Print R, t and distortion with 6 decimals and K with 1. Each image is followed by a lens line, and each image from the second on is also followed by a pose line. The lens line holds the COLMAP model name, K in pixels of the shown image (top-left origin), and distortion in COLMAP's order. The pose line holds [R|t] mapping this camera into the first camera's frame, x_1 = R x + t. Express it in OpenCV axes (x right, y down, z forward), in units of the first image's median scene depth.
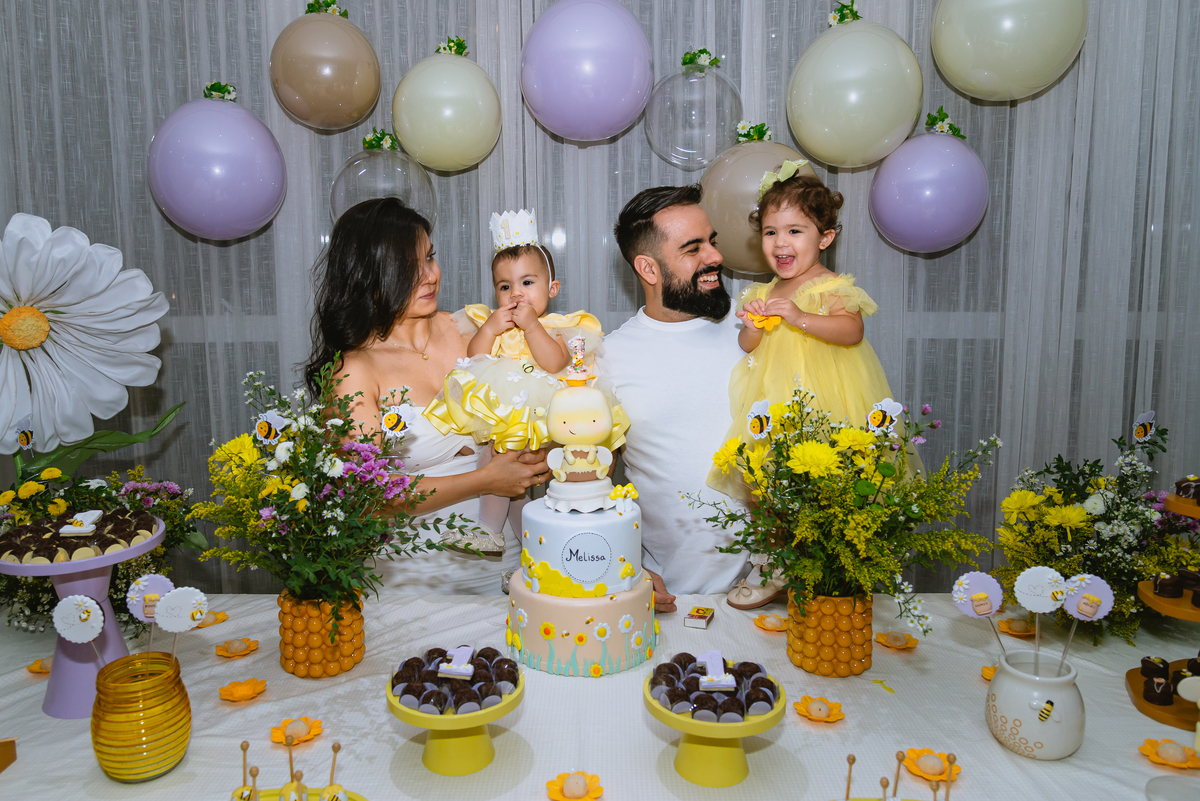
lens RADIAL K [[802.1, 0, 576.1], [0, 802.1, 401.9], [0, 0, 1]] dist [-0.000534, -0.000076]
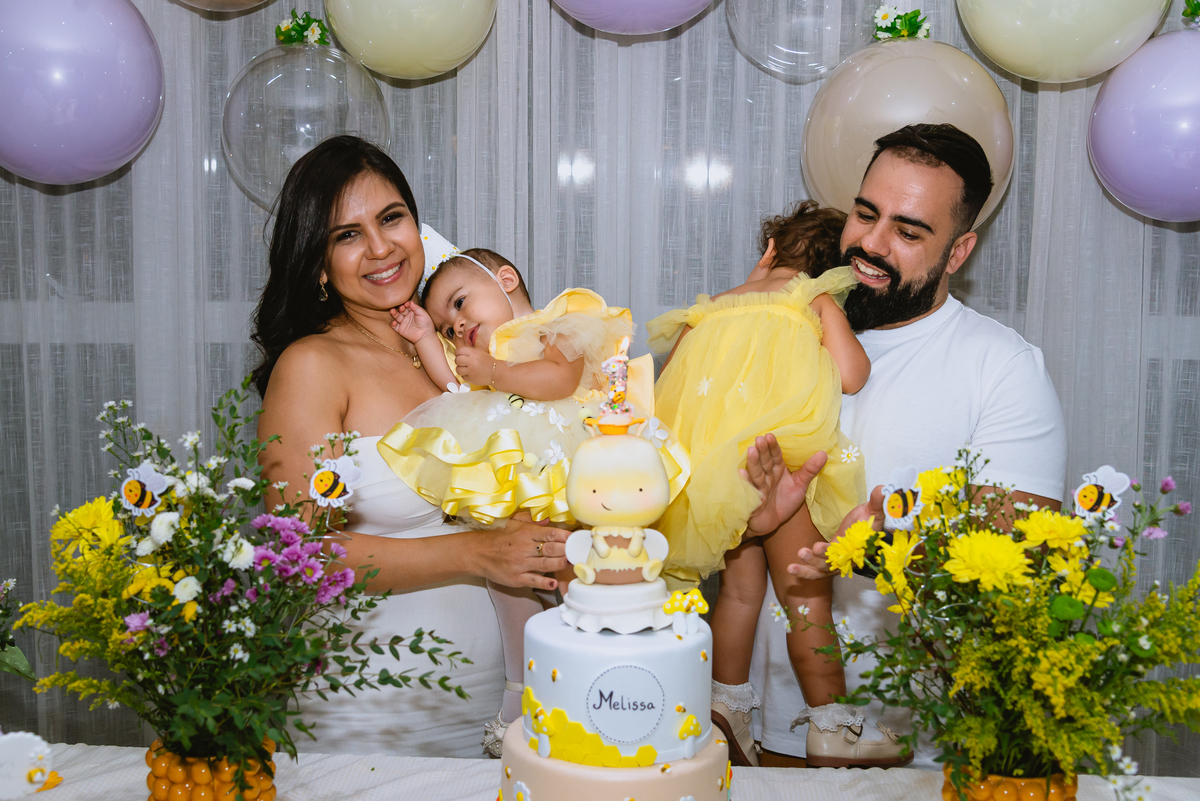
lens RADIAL K [[1396.9, 0, 526.4], [0, 1396.9, 400.5], [0, 0, 1]] dist [-0.002595, -0.024872]
pose [[0.998892, 0.019831, -0.042686, -0.023123], [-0.020556, 0.999651, -0.016601, -0.027757], [0.042342, 0.017460, 0.998951, -0.119012]]
